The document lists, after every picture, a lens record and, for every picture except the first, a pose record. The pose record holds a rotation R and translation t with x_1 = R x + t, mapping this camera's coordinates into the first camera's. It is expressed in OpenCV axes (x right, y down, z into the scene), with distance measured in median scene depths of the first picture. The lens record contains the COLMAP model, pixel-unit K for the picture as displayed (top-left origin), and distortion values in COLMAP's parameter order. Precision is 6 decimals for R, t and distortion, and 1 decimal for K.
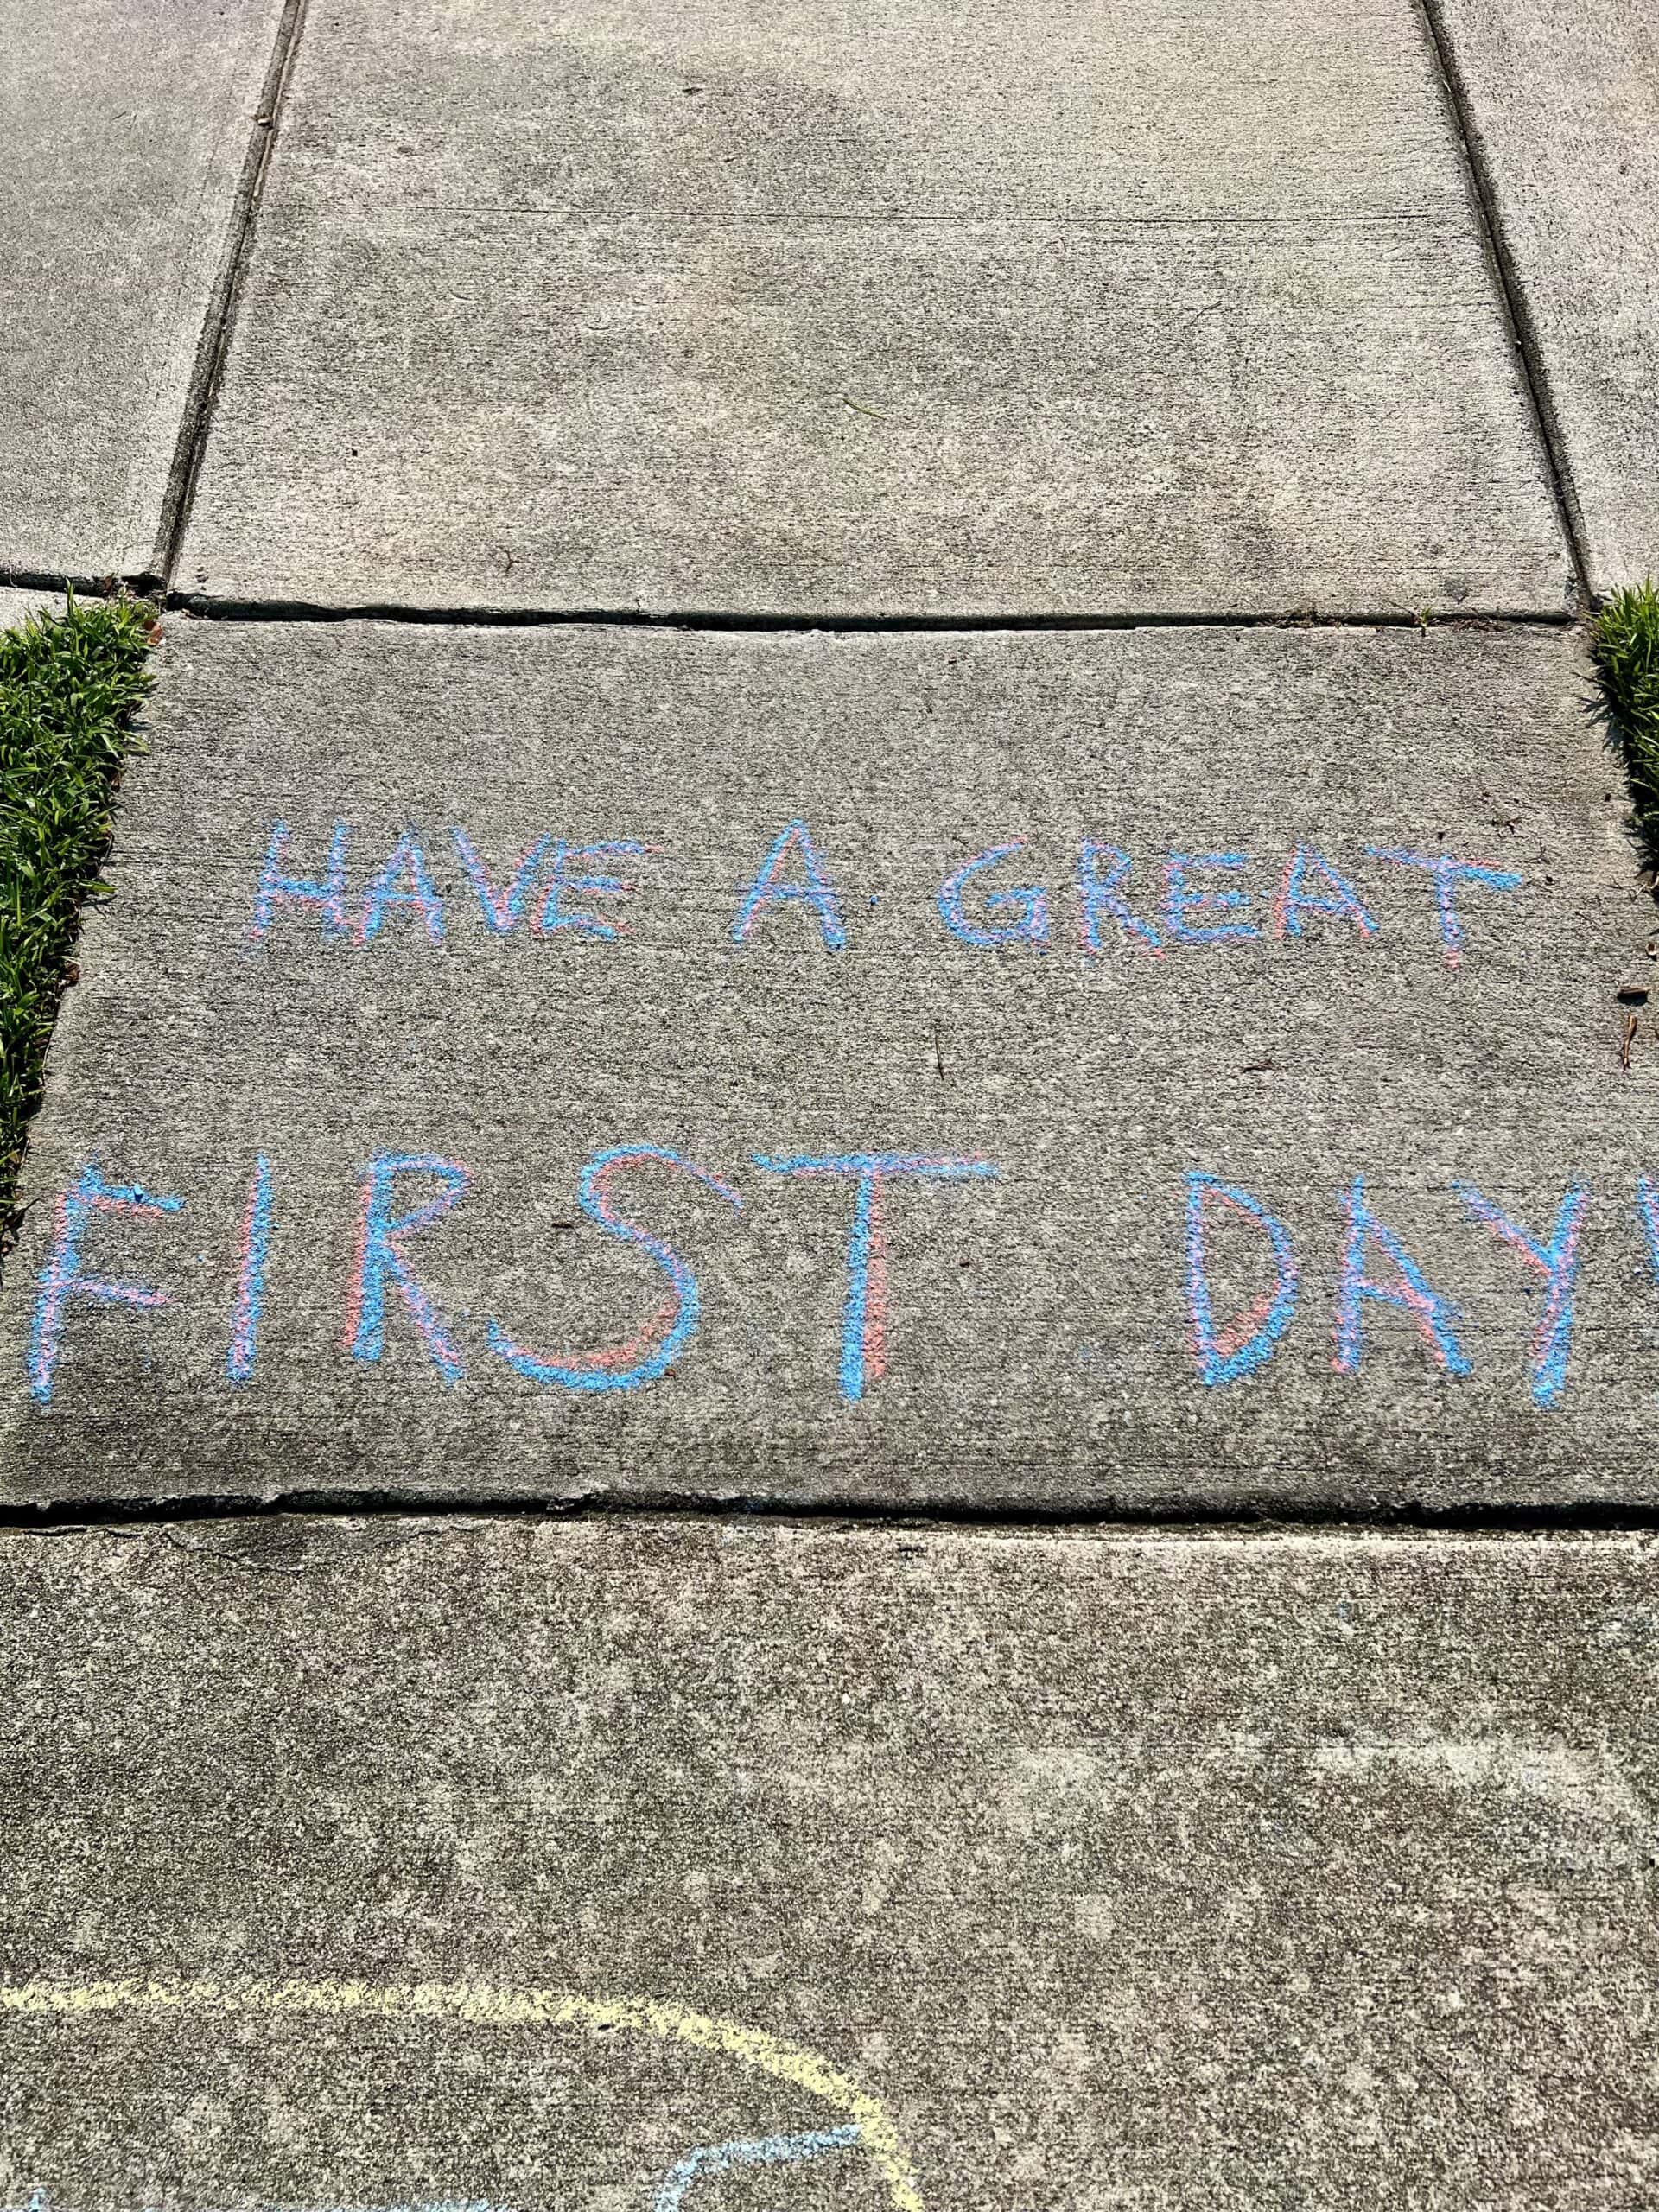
lens RADIAL K [[1683.1, 0, 835.0], [0, 1683.1, 1107.4], [0, 0, 1]] dist [0.059146, -0.068256]
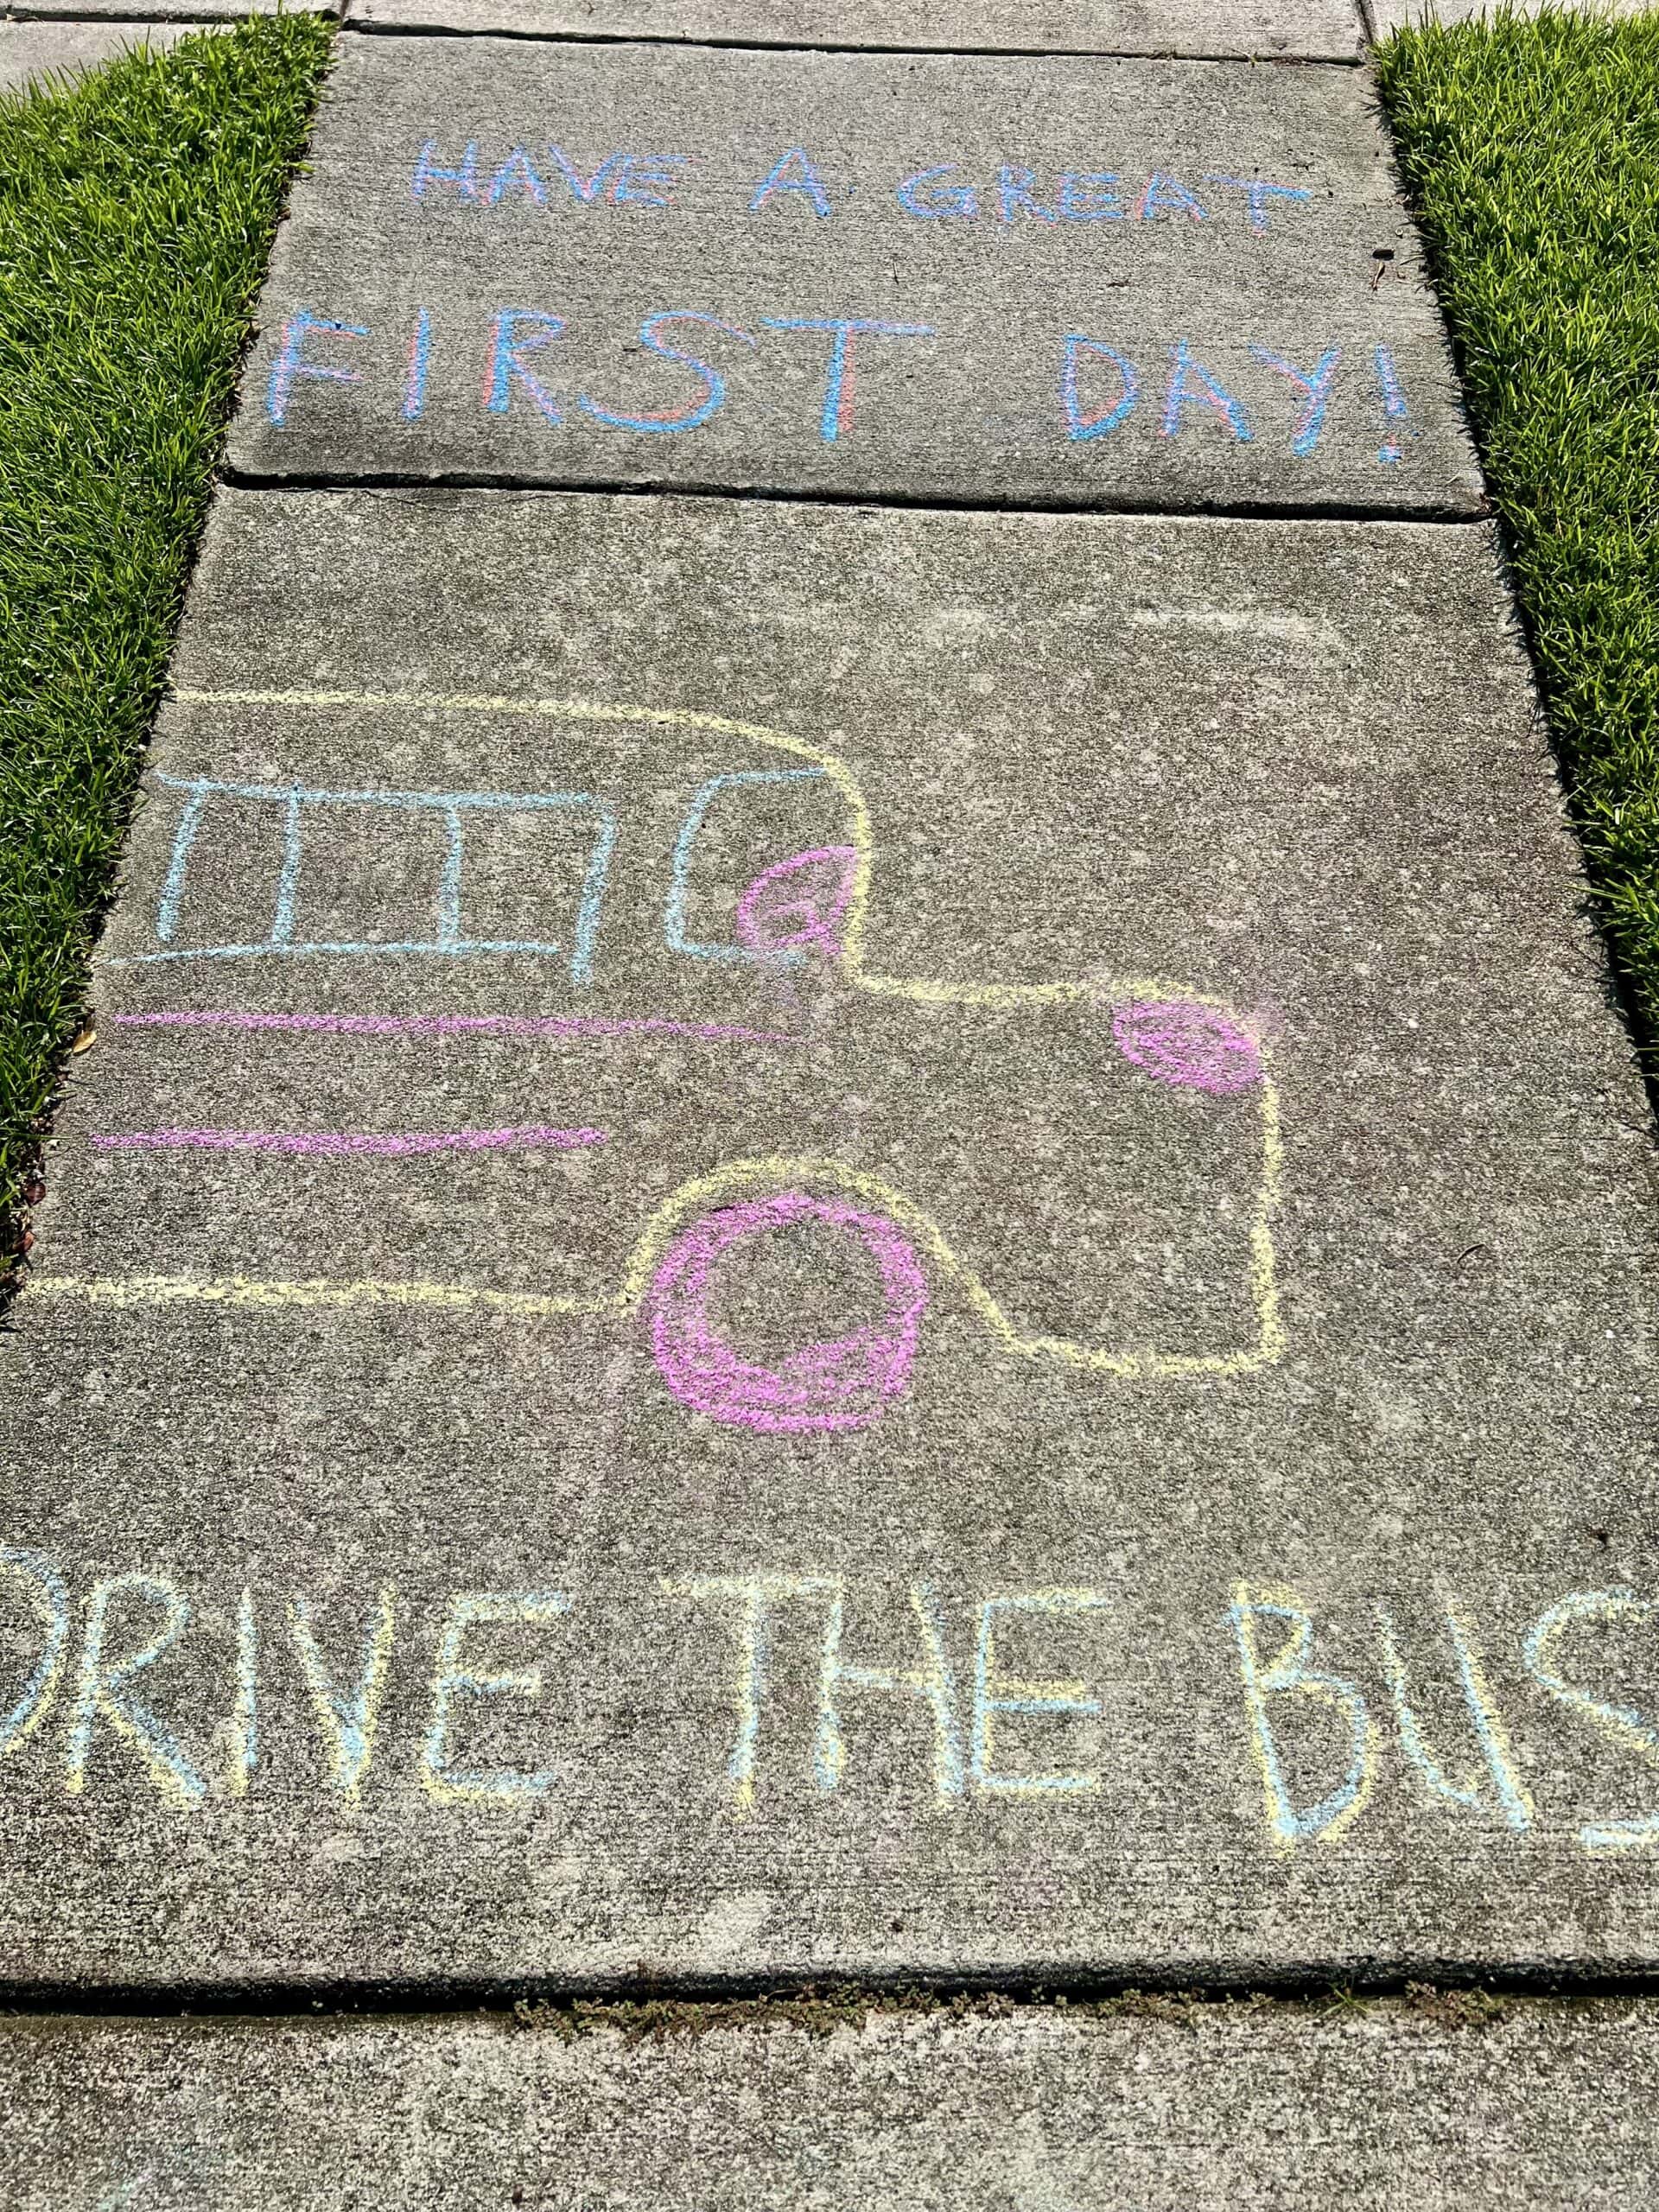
lens RADIAL K [[1683.1, 0, 835.6], [0, 1683.1, 1088.7], [0, 0, 1]] dist [0.059146, -0.068256]
pose [[0.999869, 0.015430, 0.004879, 0.017227], [-0.015164, 0.998606, -0.050562, 0.822302], [-0.005652, 0.050482, 0.998709, -0.446729]]
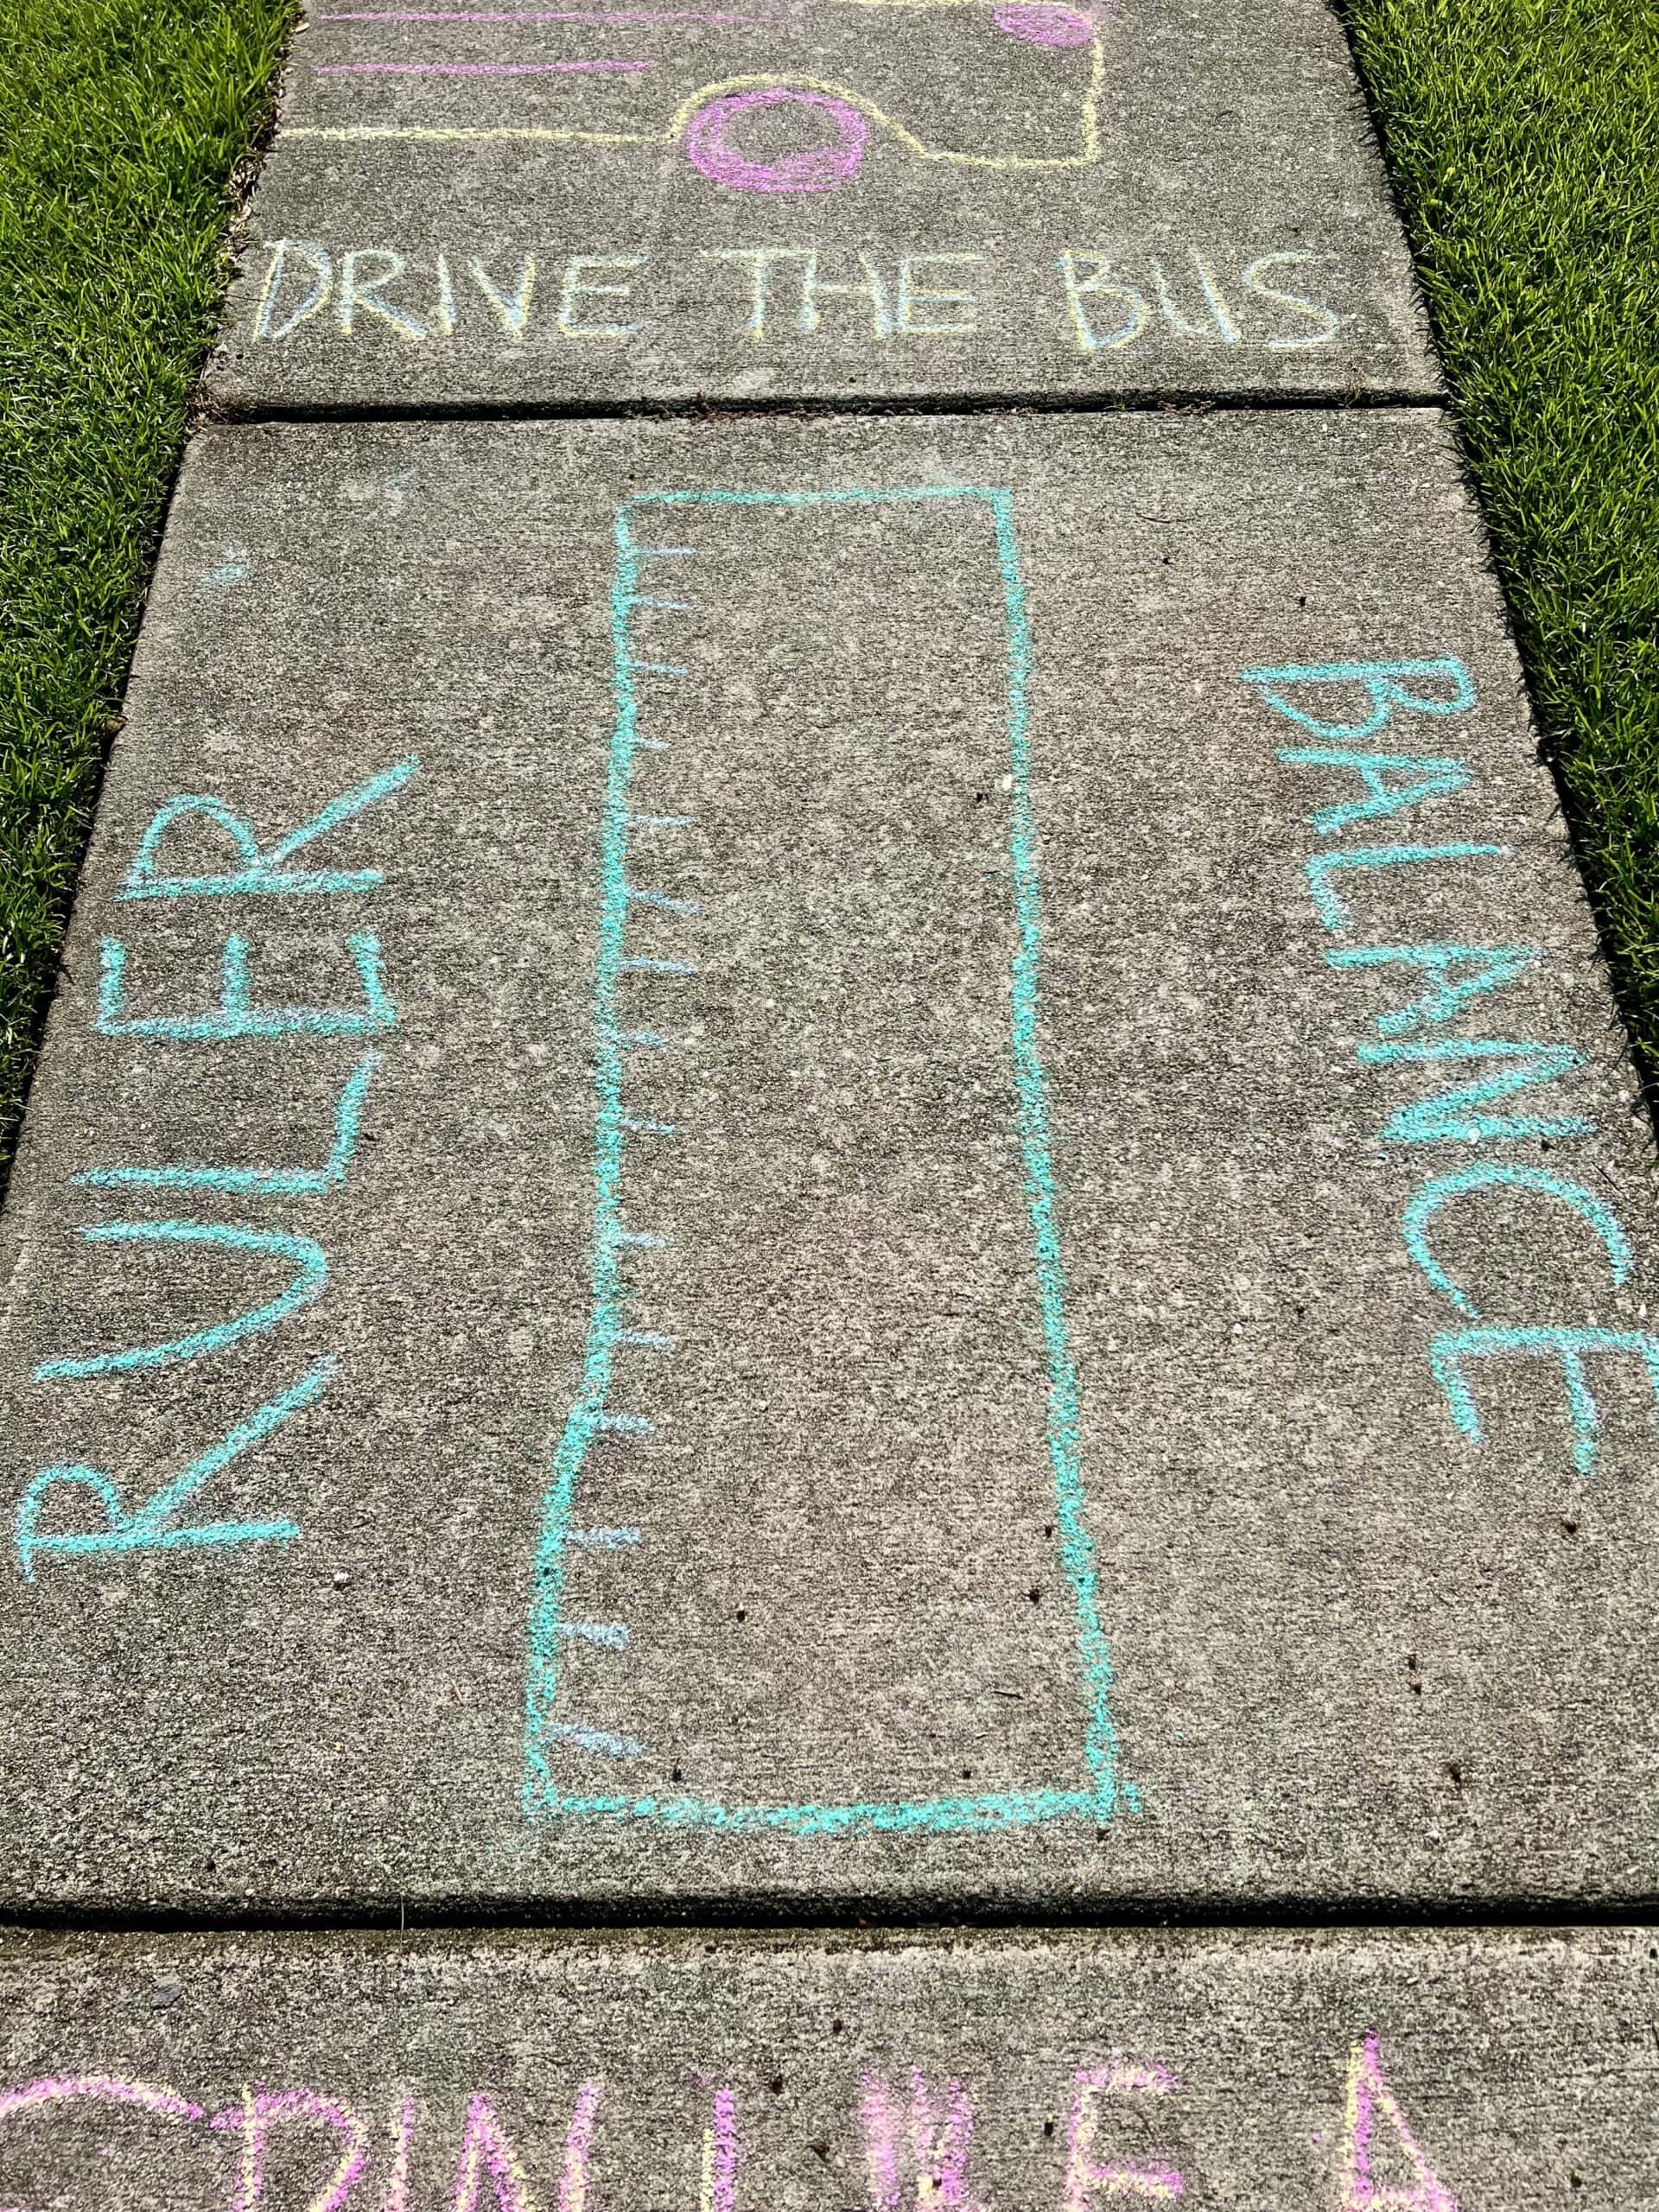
lens RADIAL K [[1683.1, 0, 845.0], [0, 1683.1, 1114.6], [0, 0, 1]] dist [0.059146, -0.068256]
pose [[0.999837, -0.009689, 0.015214, 0.017984], [0.010185, 0.999408, -0.032857, 0.919766], [-0.014887, 0.033006, 0.999344, -0.495590]]
